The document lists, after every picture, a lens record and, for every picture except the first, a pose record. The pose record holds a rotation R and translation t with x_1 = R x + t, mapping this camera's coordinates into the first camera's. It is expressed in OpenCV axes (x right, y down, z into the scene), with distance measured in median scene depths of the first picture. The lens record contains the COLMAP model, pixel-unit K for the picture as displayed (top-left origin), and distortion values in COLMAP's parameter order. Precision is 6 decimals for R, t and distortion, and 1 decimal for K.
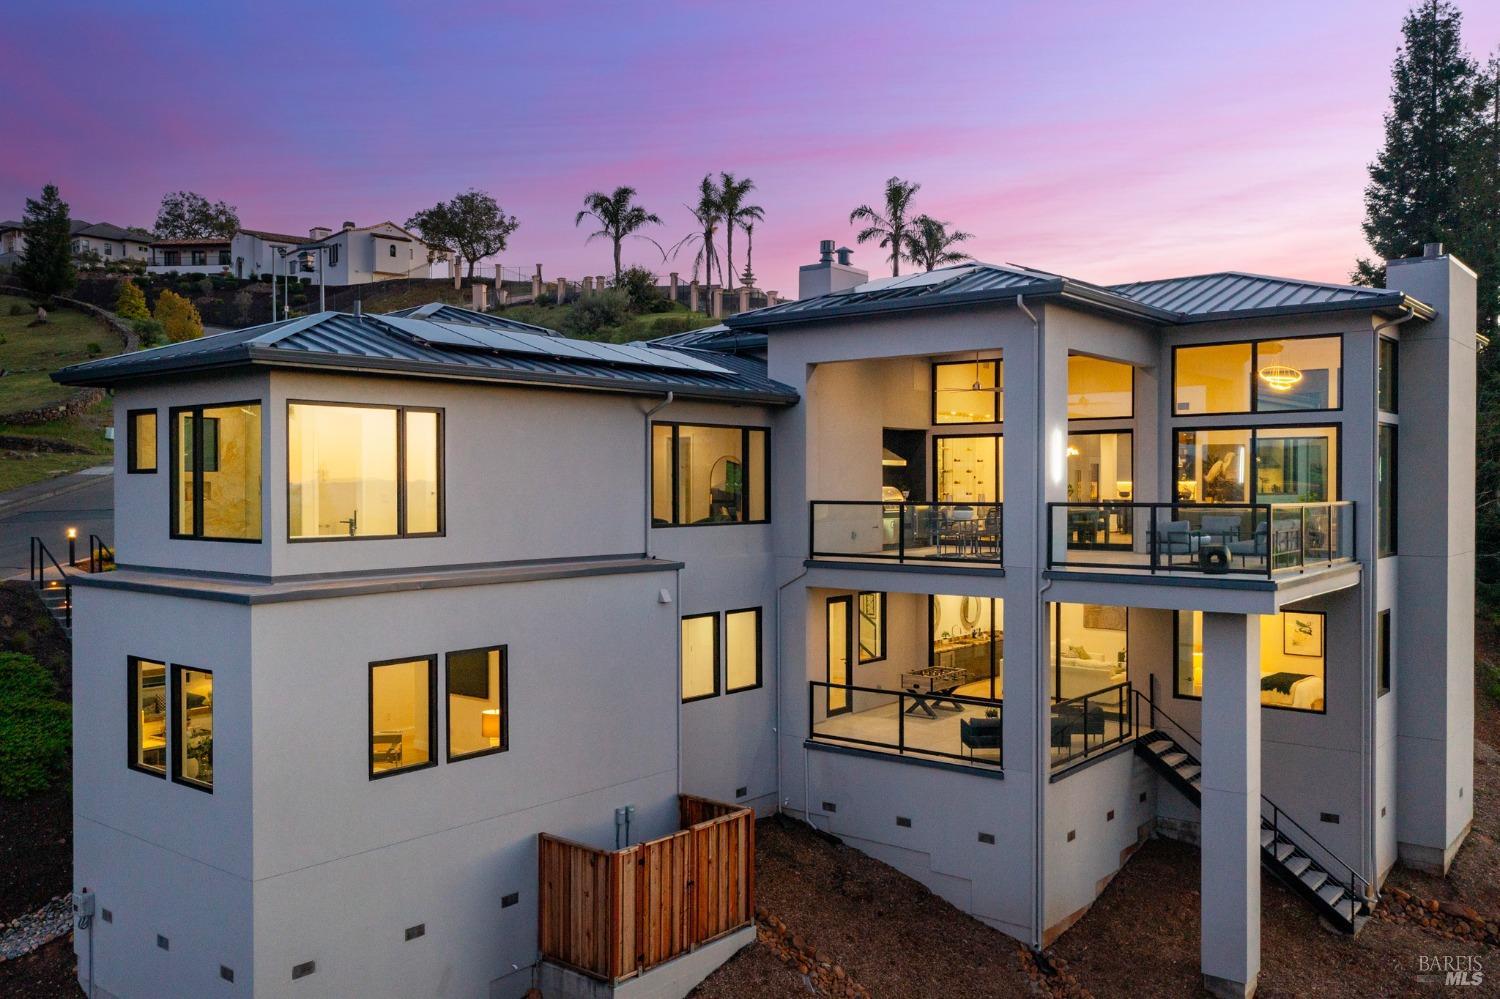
lens RADIAL K [[1217.4, 0, 746.3], [0, 1217.4, 493.8], [0, 0, 1]] dist [0.005501, 0.006249]
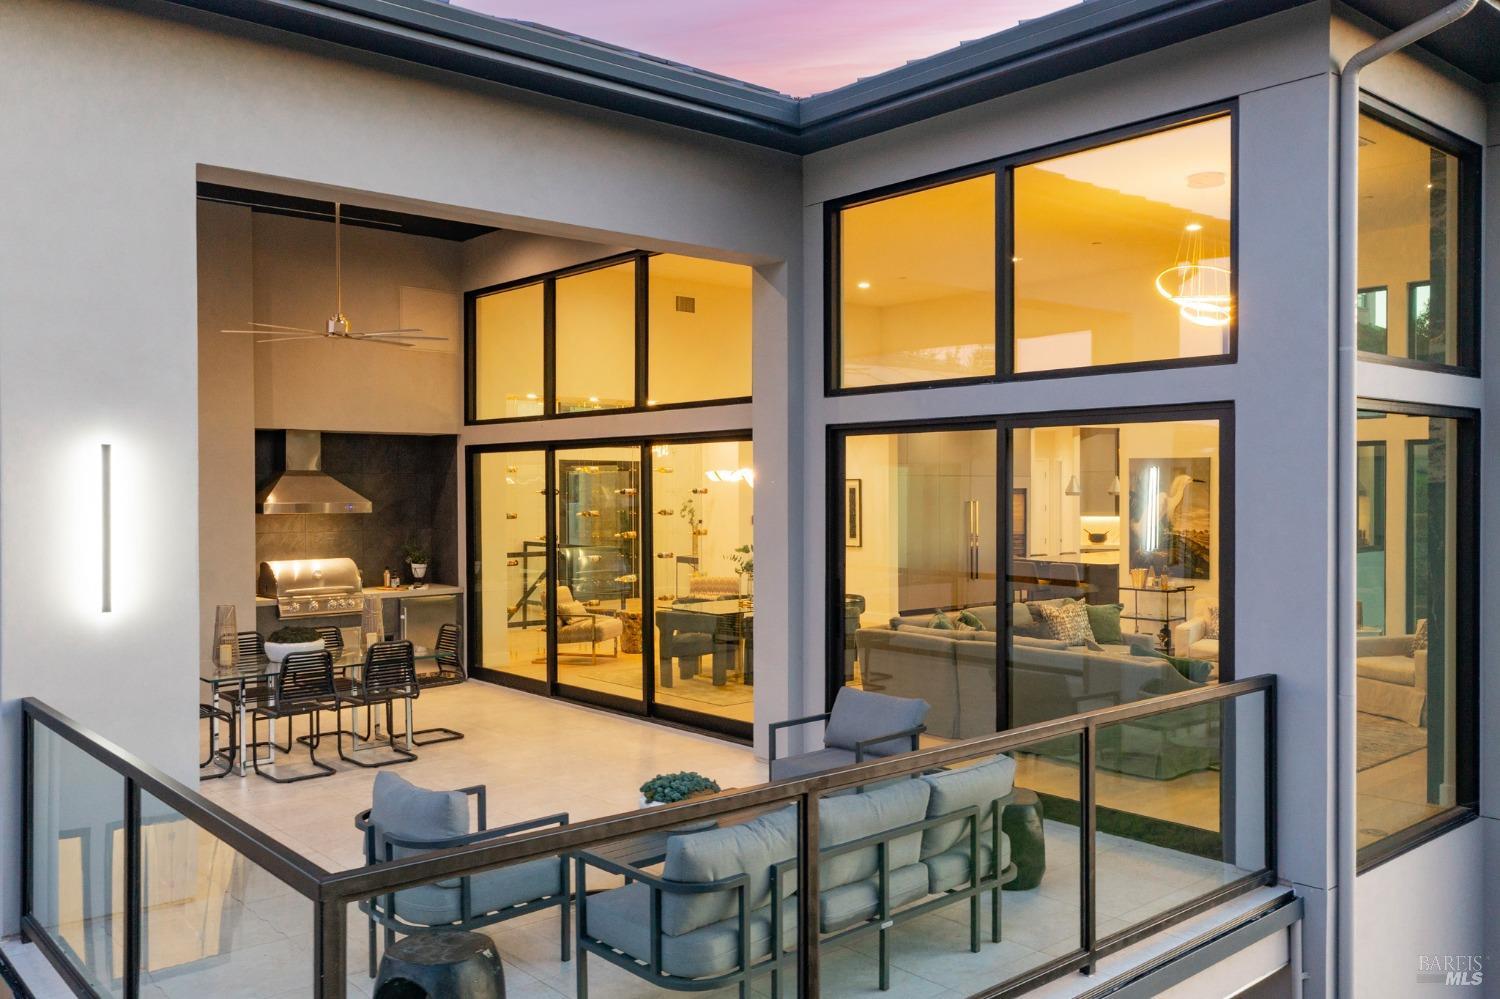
lens RADIAL K [[1217.4, 0, 746.3], [0, 1217.4, 493.8], [0, 0, 1]] dist [0.005501, 0.006249]
pose [[0.985953, -0.000774, -0.167019, 0.385457], [0.000632, 0.999999, -0.000901, -0.033061], [0.167019, 0.000783, 0.985953, 0.631081]]
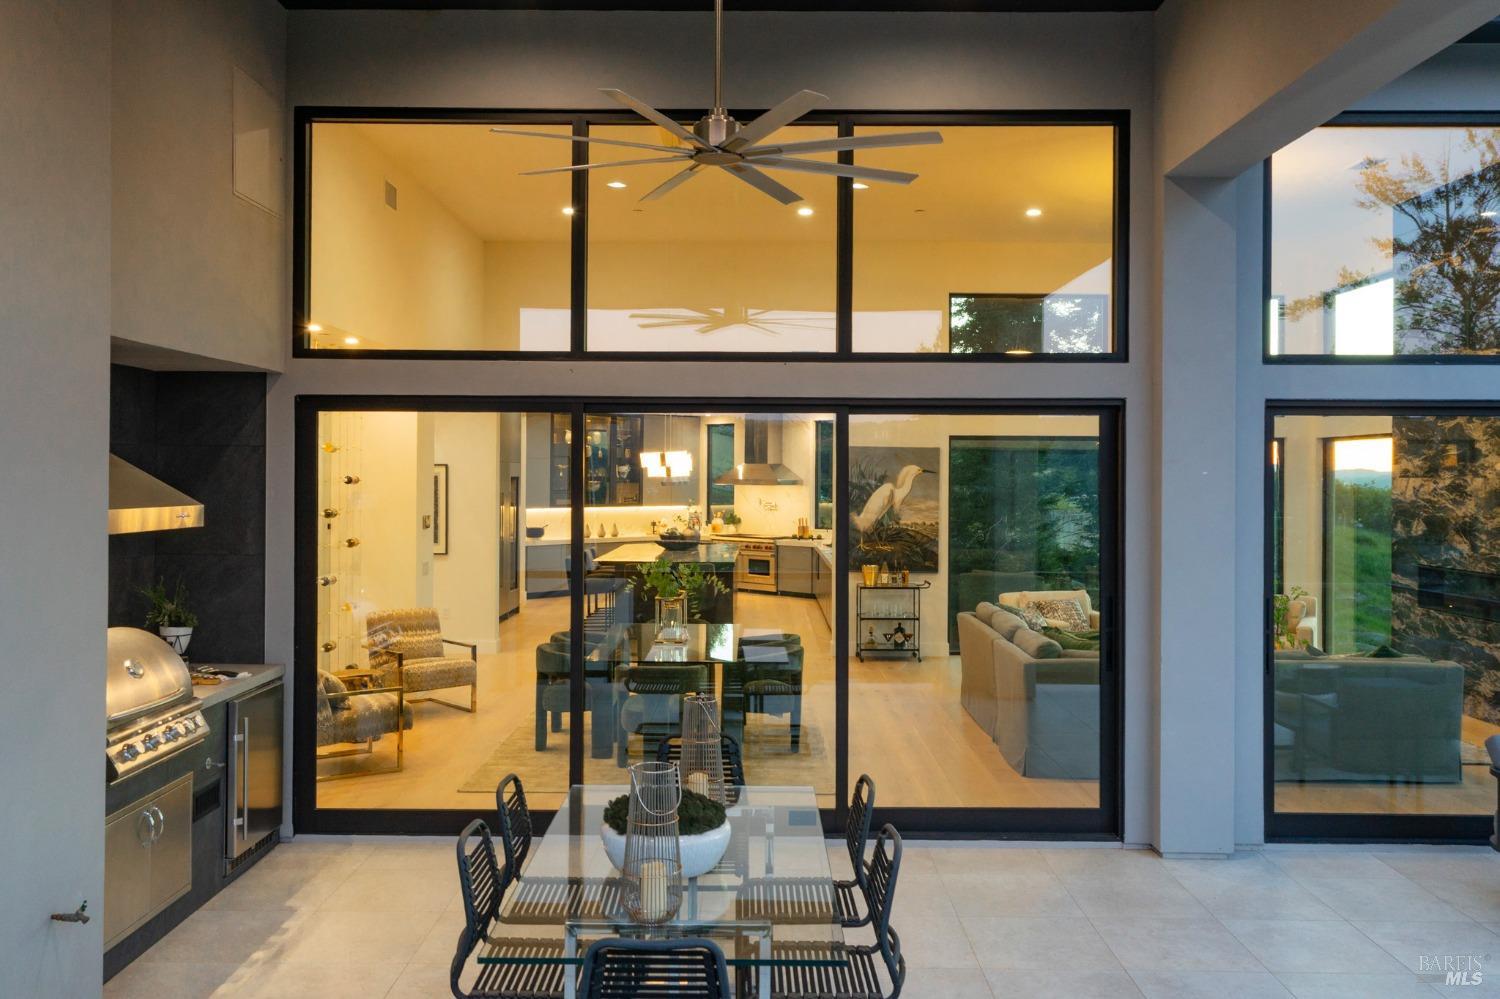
lens RADIAL K [[1124.5, 0, 747.9], [0, 1124.5, 468.8], [0, 0, 1]] dist [0.000801, 0.000869]
pose [[0.769349, 0.009553, 0.638757, 0.087778], [0.000577, 0.999877, -0.015649, -0.033455], [-0.638828, 0.012409, 0.769249, 0.869681]]
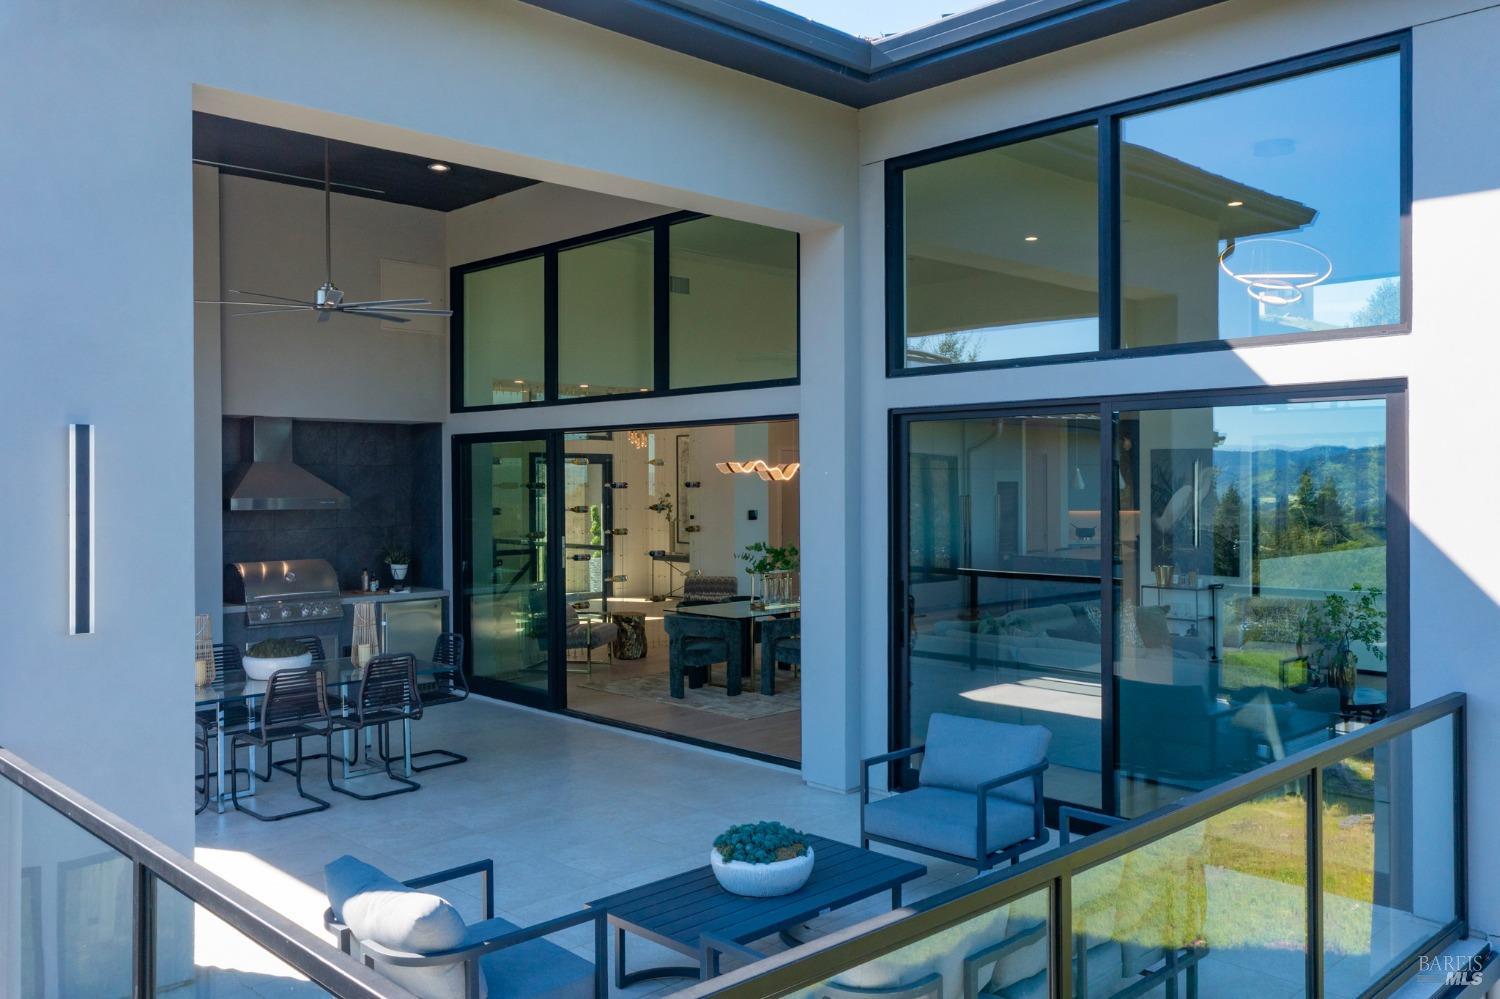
lens RADIAL K [[1215.6, 0, 732.0], [0, 1215.6, 473.5], [0, 0, 1]] dist [-0.000343, 0.003937]
pose [[0.992052, -0.004106, -0.125760, 0.347629], [0.002551, 0.999918, -0.012523, -0.032944], [0.125802, 0.012103, 0.991982, 0.667503]]
